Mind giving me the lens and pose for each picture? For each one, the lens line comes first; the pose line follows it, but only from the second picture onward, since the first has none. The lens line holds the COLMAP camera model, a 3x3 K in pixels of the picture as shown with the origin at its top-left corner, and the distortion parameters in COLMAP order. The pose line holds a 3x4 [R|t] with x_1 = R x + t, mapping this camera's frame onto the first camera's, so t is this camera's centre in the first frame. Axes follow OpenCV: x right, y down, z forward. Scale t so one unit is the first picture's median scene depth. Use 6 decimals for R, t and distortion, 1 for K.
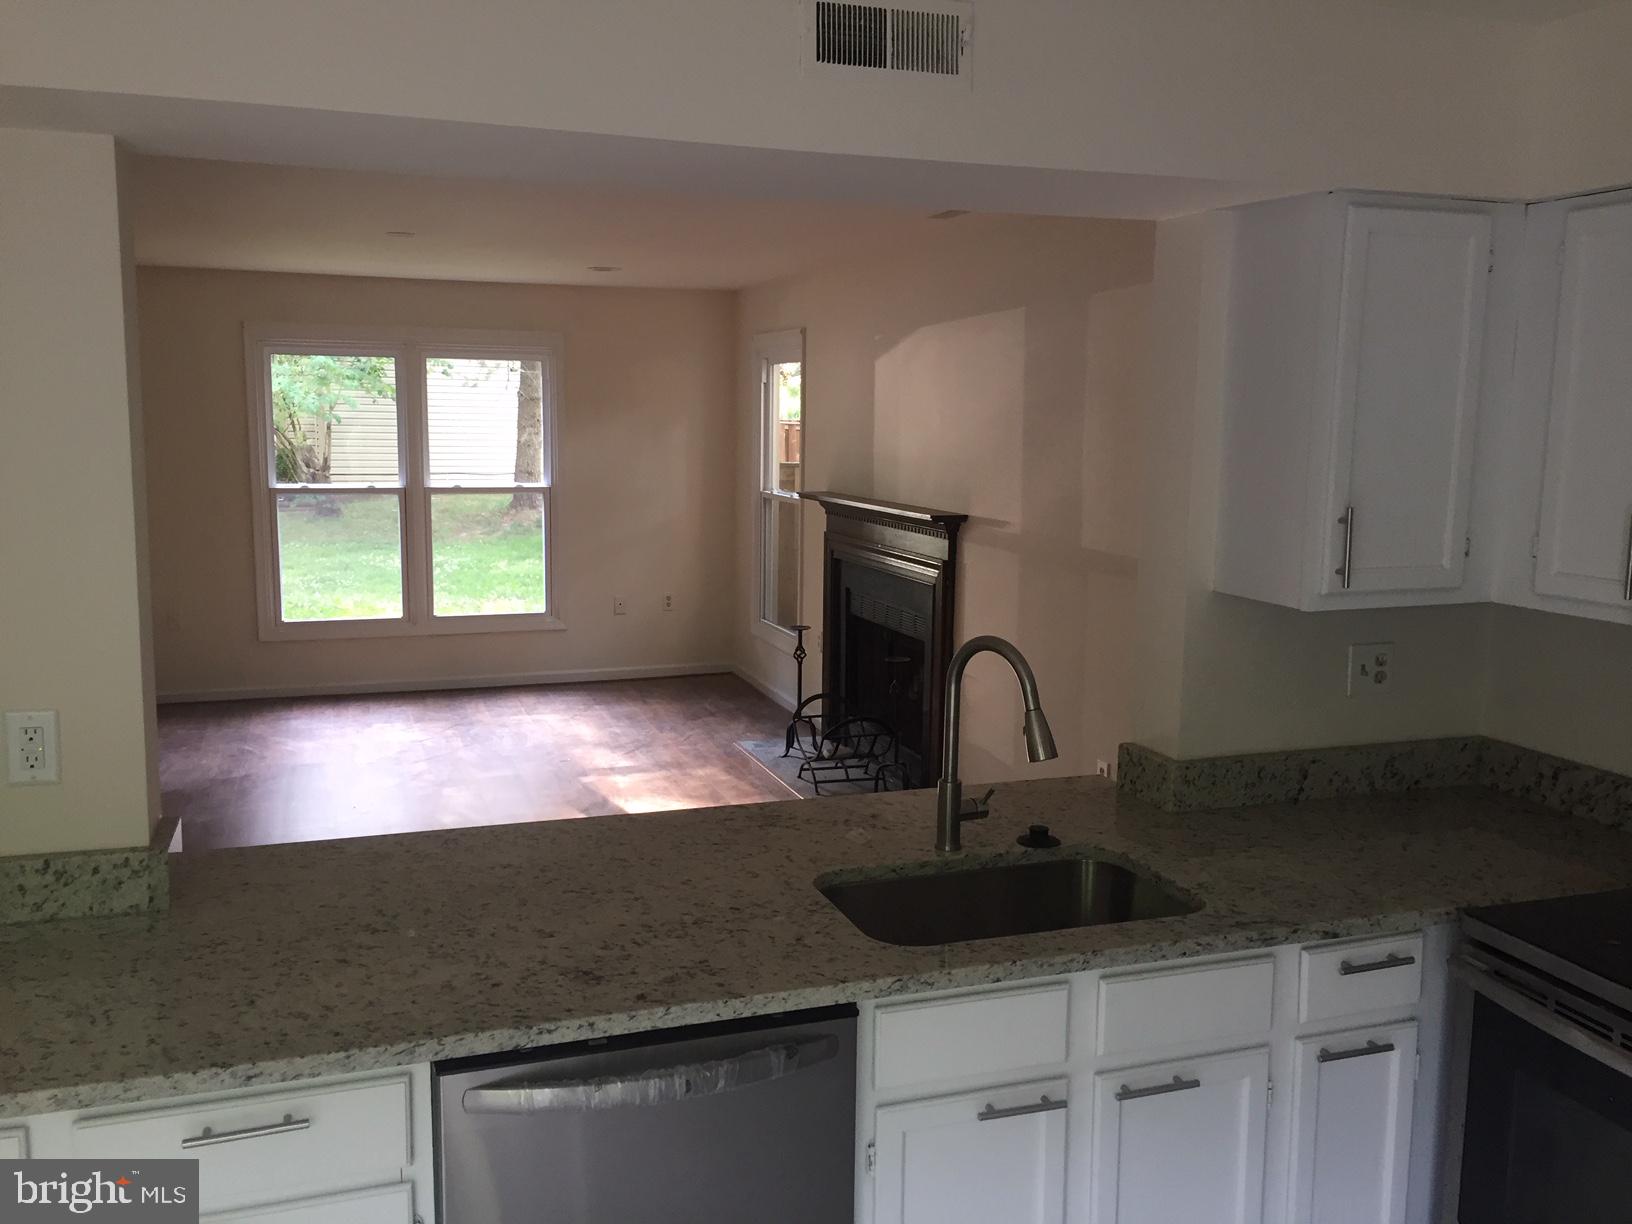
lens RADIAL K [[1398.0, 0, 816.0], [0, 1398.0, 612.0], [0, 0, 1]] dist [0.070631, -0.113435]
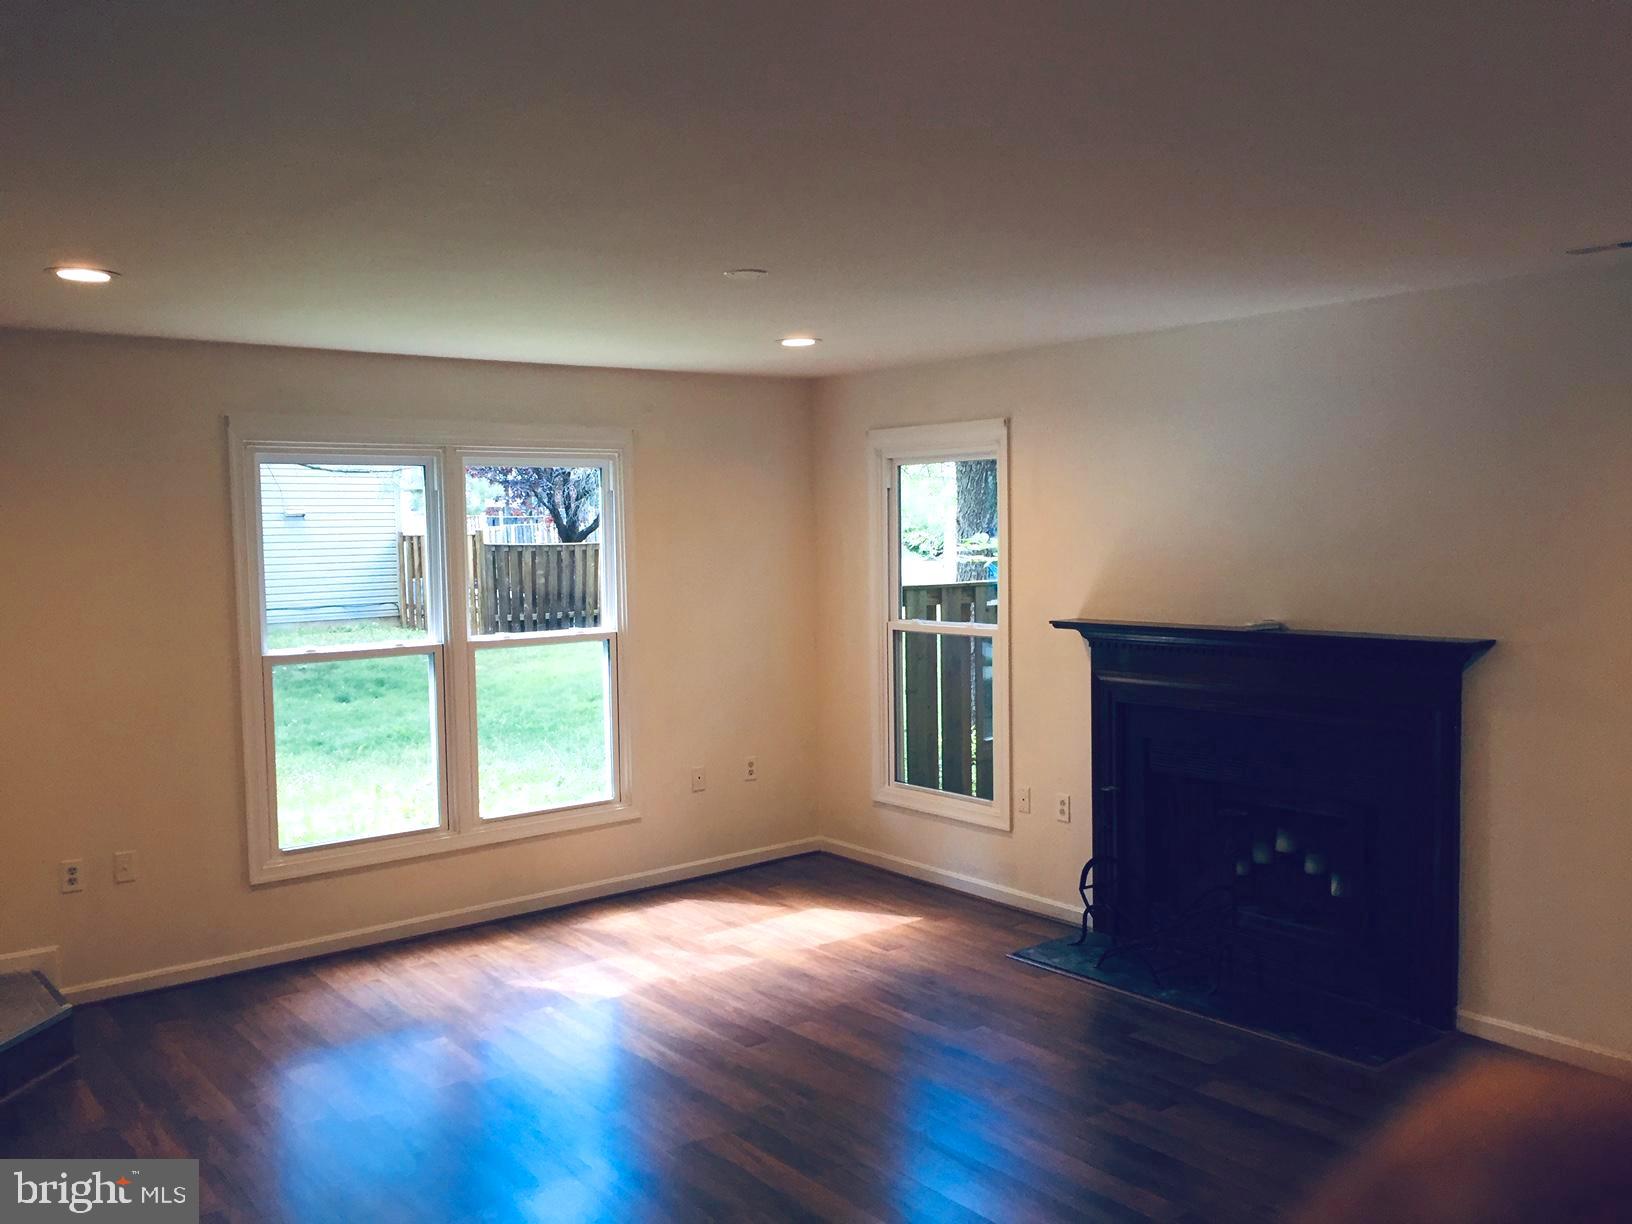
lens RADIAL K [[1398.0, 0, 816.0], [0, 1398.0, 612.0], [0, 0, 1]] dist [0.070631, -0.113435]
pose [[0.944895, -0.050496, 0.323457, -1.066473], [0.076322, 0.994785, -0.067655, -0.129188], [-0.318354, 0.088614, 0.943821, 0.807731]]
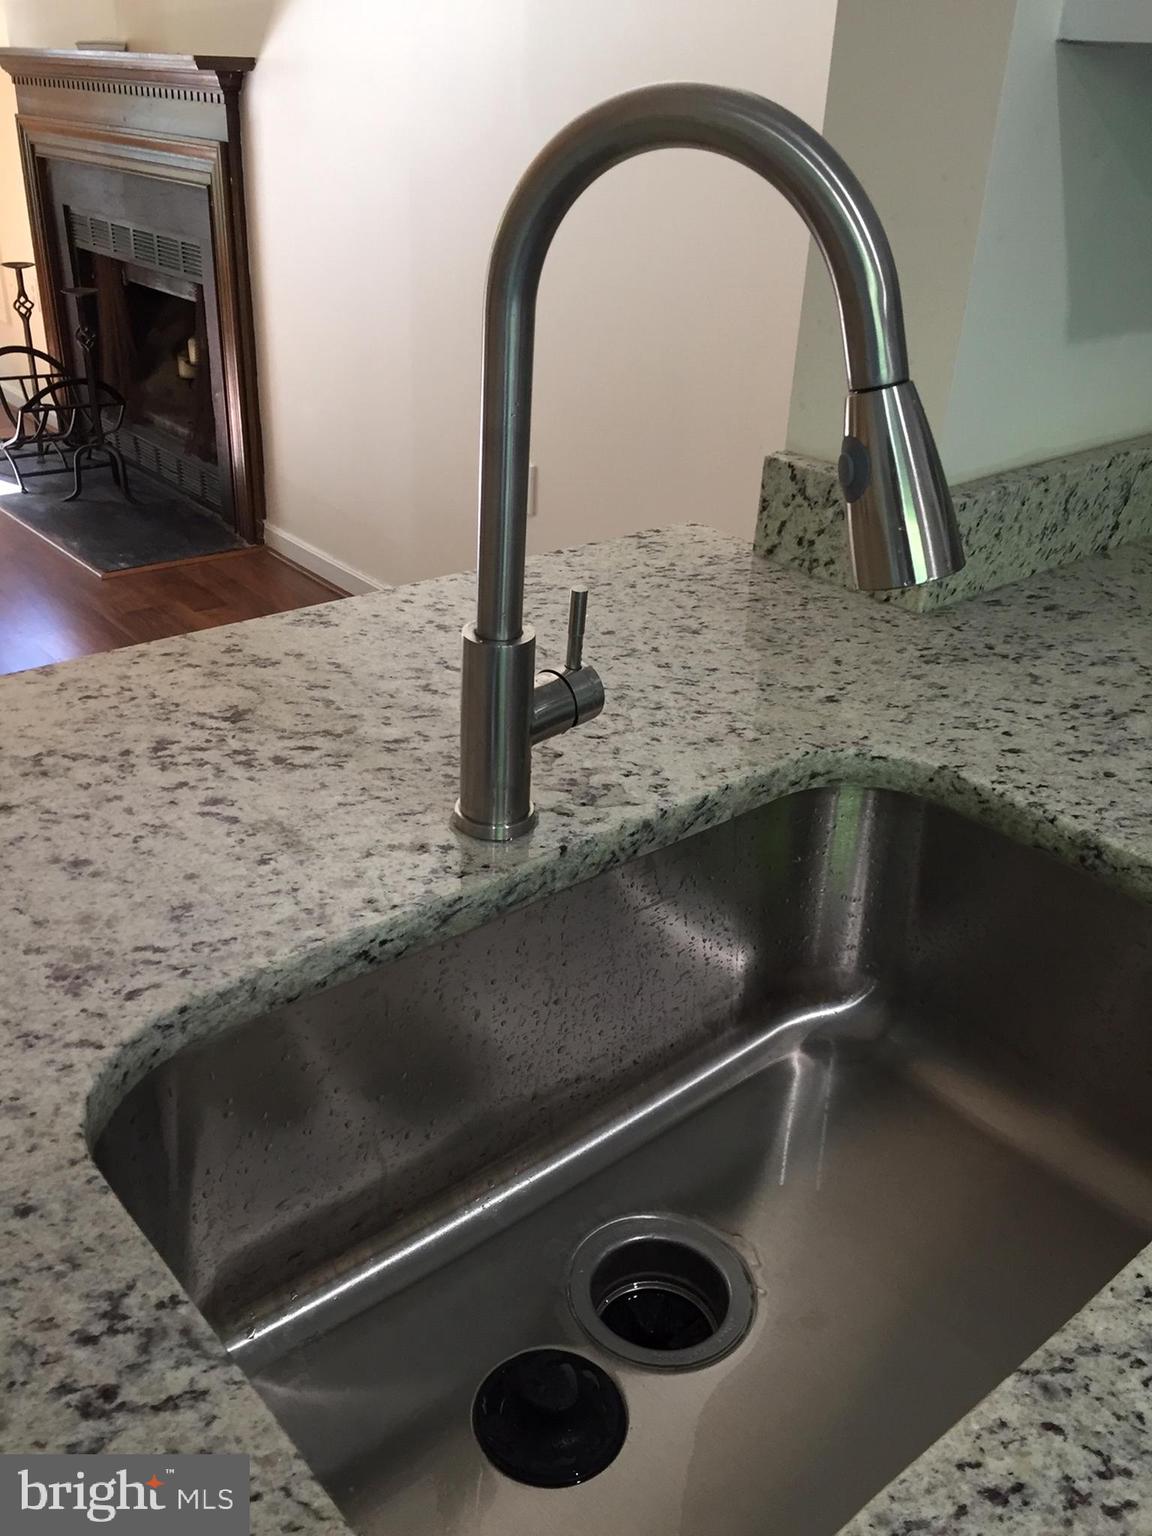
lens RADIAL K [[1318.7, 0, 576.0], [0, 1318.7, 768.0], [0, 0, 1]] dist [0.062567, -0.089833]
pose [[0.934355, -0.141687, 0.326965, 0.011070], [0.020466, 0.937377, 0.347716, 0.046815], [-0.355756, -0.318198, 0.878742, 0.728199]]
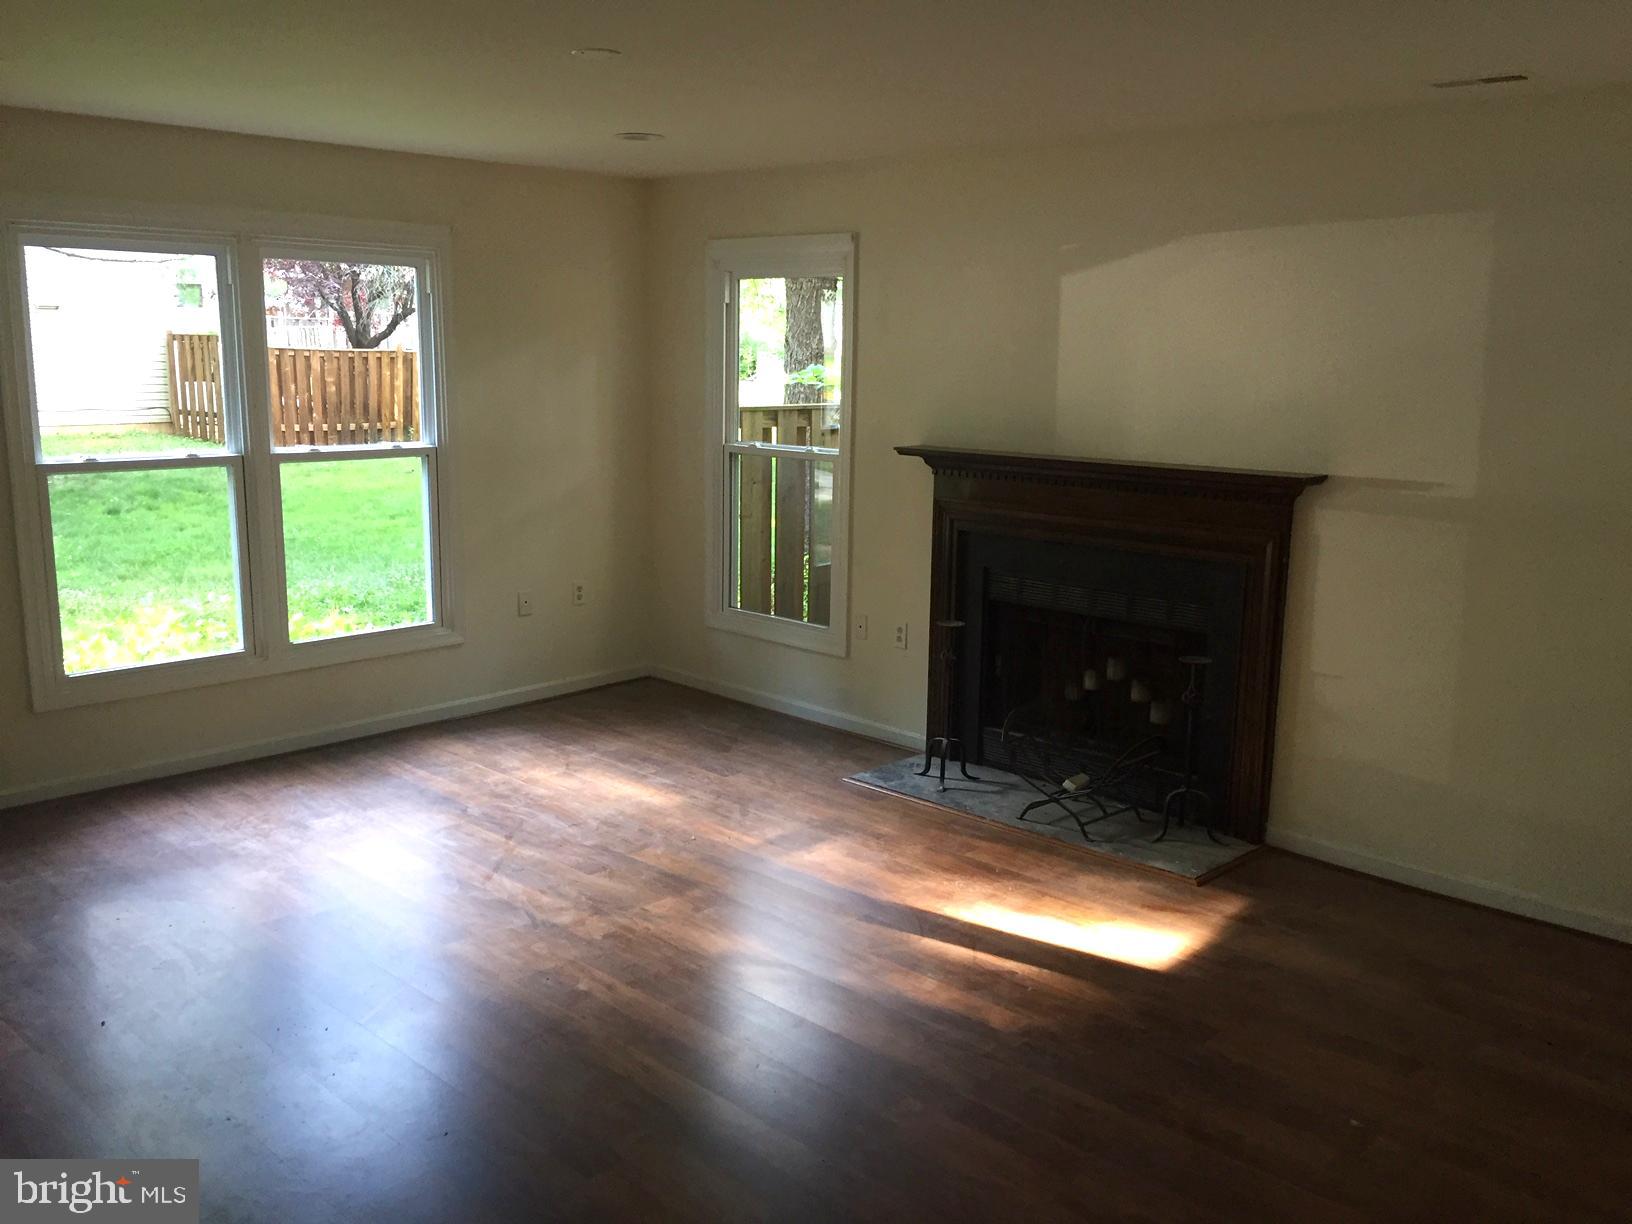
lens RADIAL K [[1398.0, 0, 816.0], [0, 1398.0, 612.0], [0, 0, 1]] dist [0.070631, -0.113435]
pose [[0.890246, -0.085368, 0.447408, -1.105147], [0.060789, 0.995760, 0.069040, -0.139037], [-0.451405, -0.034265, 0.891661, 0.886979]]
